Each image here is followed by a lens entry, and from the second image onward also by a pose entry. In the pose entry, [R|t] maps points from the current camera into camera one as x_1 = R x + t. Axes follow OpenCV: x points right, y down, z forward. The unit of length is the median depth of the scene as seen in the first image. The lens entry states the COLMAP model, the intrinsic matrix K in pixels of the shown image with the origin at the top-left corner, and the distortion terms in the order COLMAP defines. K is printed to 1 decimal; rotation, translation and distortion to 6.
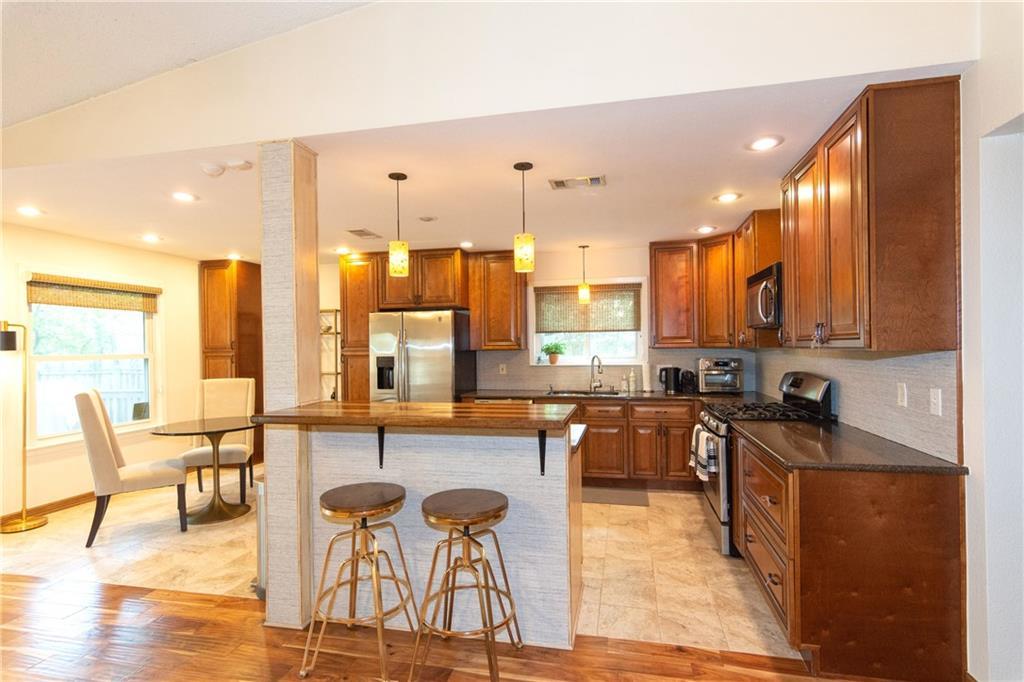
lens RADIAL K [[498.0, 0, 518.9], [0, 498.0, 346.1], [0, 0, 1]] dist [0.002458, -0.000047]
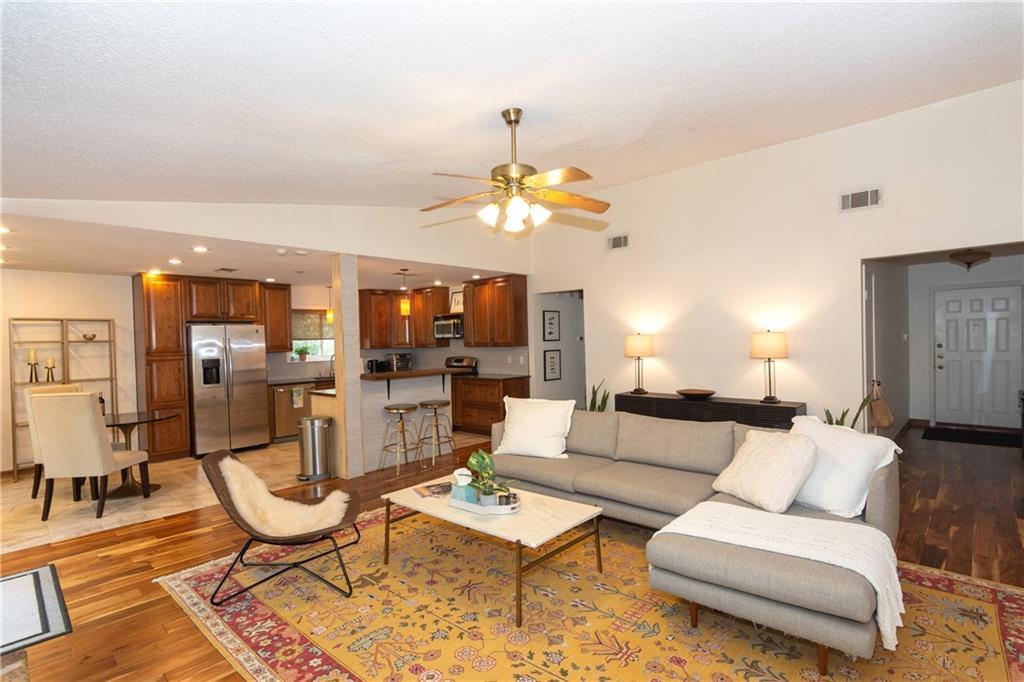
lens RADIAL K [[495.1, 0, 523.8], [0, 495.1, 346.8], [0, 0, 1]] dist [0.001086, 0.000192]
pose [[0.507785, -0.013807, 0.861373, -0.935514], [0.020095, 0.999789, 0.004179, -0.000042], [-0.861249, 0.015187, 0.507956, -0.354824]]
